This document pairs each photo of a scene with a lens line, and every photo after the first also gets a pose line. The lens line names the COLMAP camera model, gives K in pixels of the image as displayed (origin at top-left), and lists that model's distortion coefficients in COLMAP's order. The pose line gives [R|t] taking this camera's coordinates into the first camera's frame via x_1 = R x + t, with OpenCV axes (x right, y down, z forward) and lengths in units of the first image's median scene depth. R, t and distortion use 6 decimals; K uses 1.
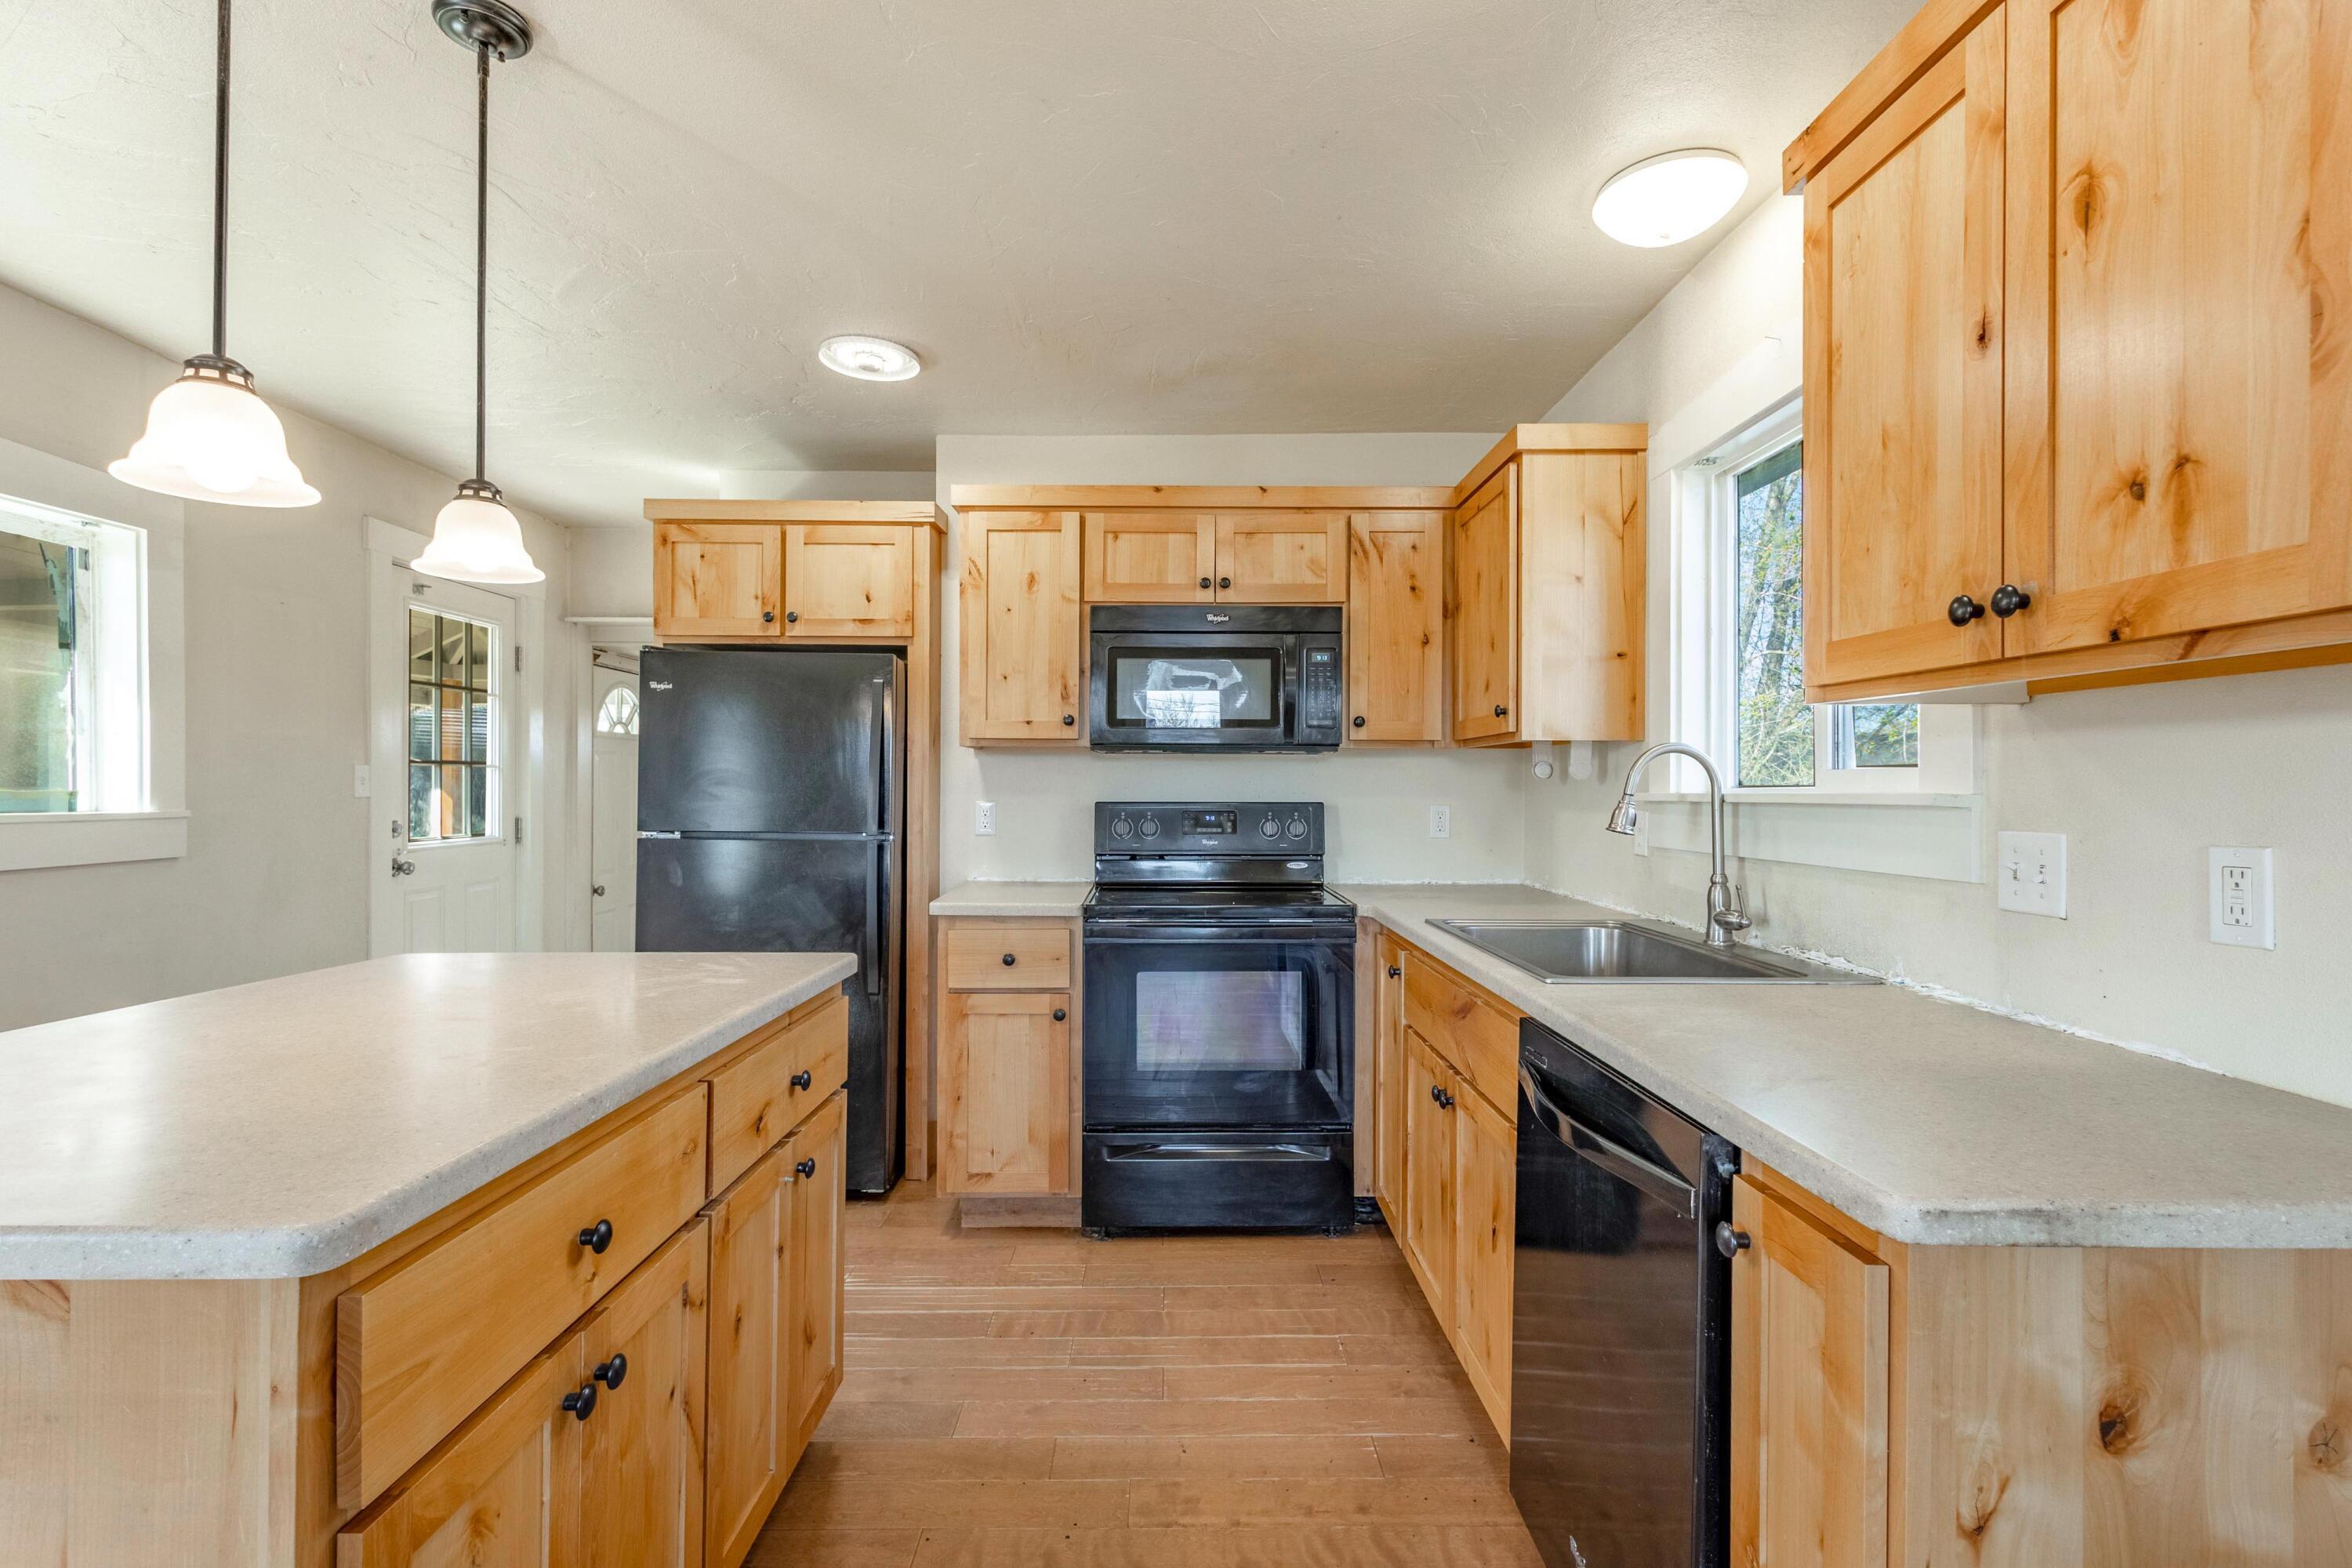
lens RADIAL K [[1079.7, 0, 1172.3], [0, 1079.7, 788.5], [0, 0, 1]] dist [0.011391, -0.003529]
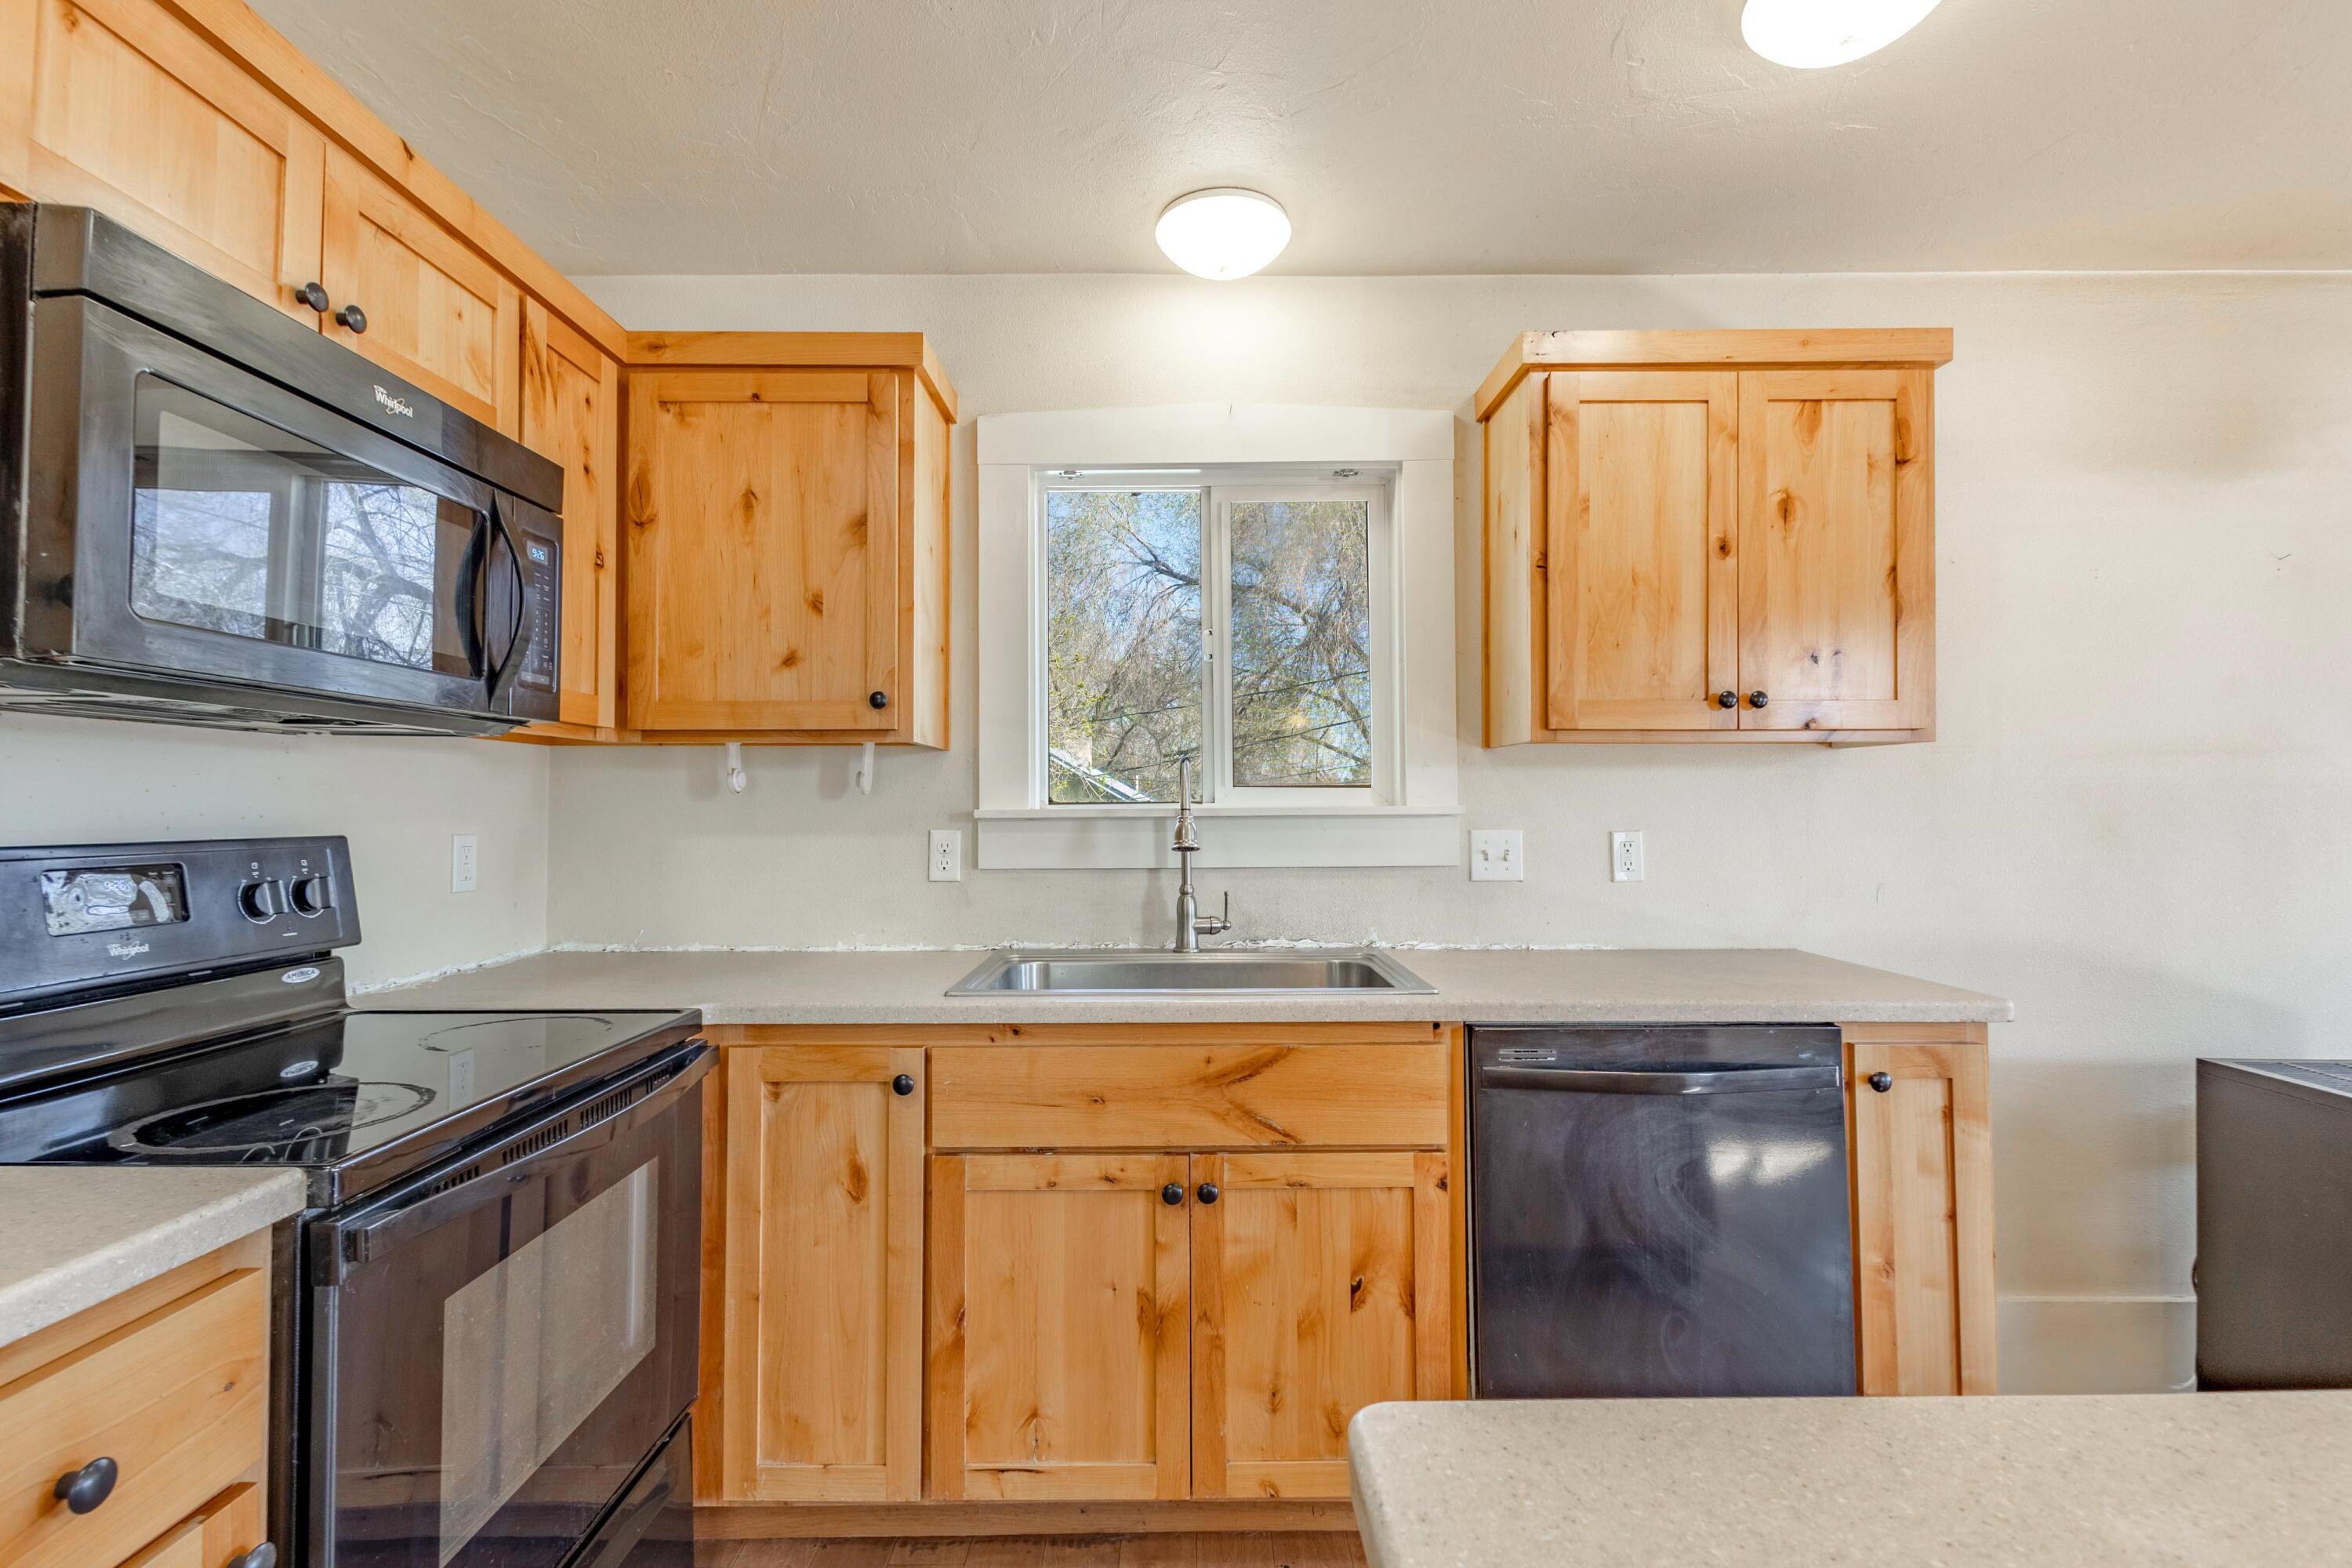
lens RADIAL K [[1079.7, 0, 1180.5], [0, 1079.7, 784.2], [0, 0, 1]] dist [0.011391, -0.003529]
pose [[0.008222, 0.019833, 0.999769, -0.368173], [0.005470, 0.999787, -0.019878, 0.001344], [-0.999951, 0.005632, 0.008112, 0.672477]]
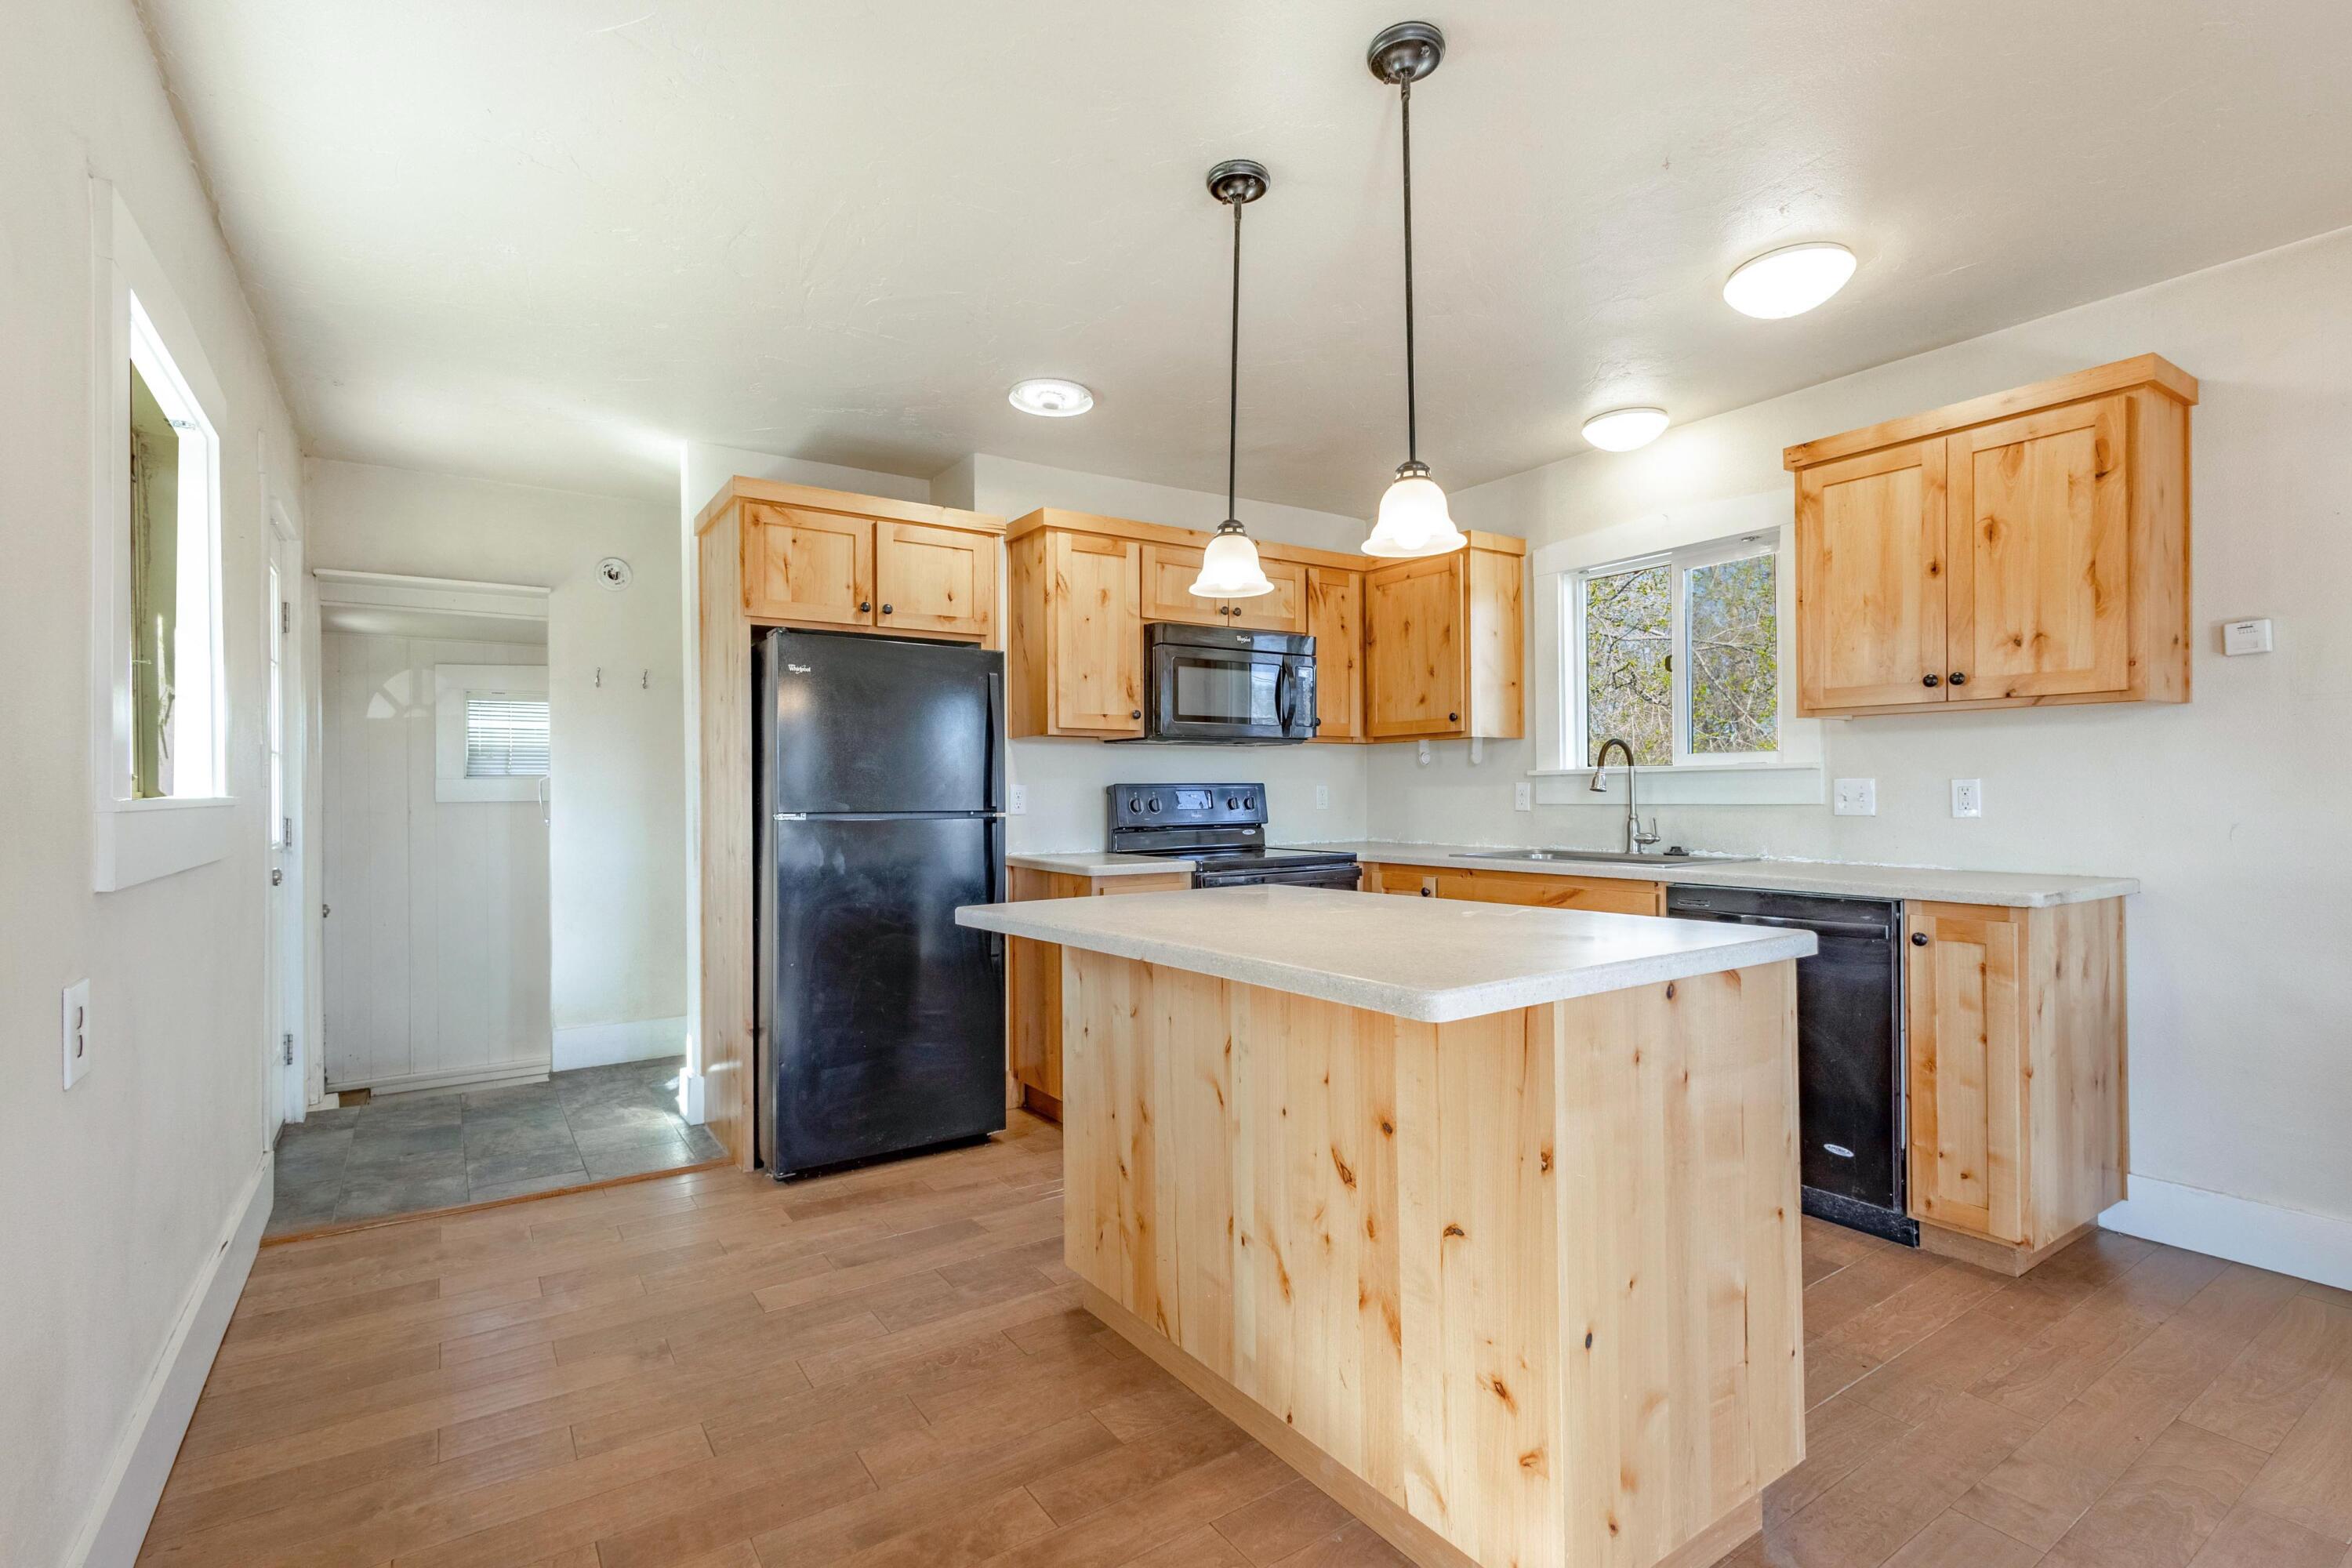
lens RADIAL K [[1079.7, 0, 1169.5], [0, 1079.7, 790.3], [0, 0, 1]] dist [0.011391, -0.003529]
pose [[0.832794, -0.009297, 0.553506, -0.732525], [0.011882, 0.999929, -0.001081, 0.023270], [-0.553456, 0.007477, 0.832845, -0.027973]]
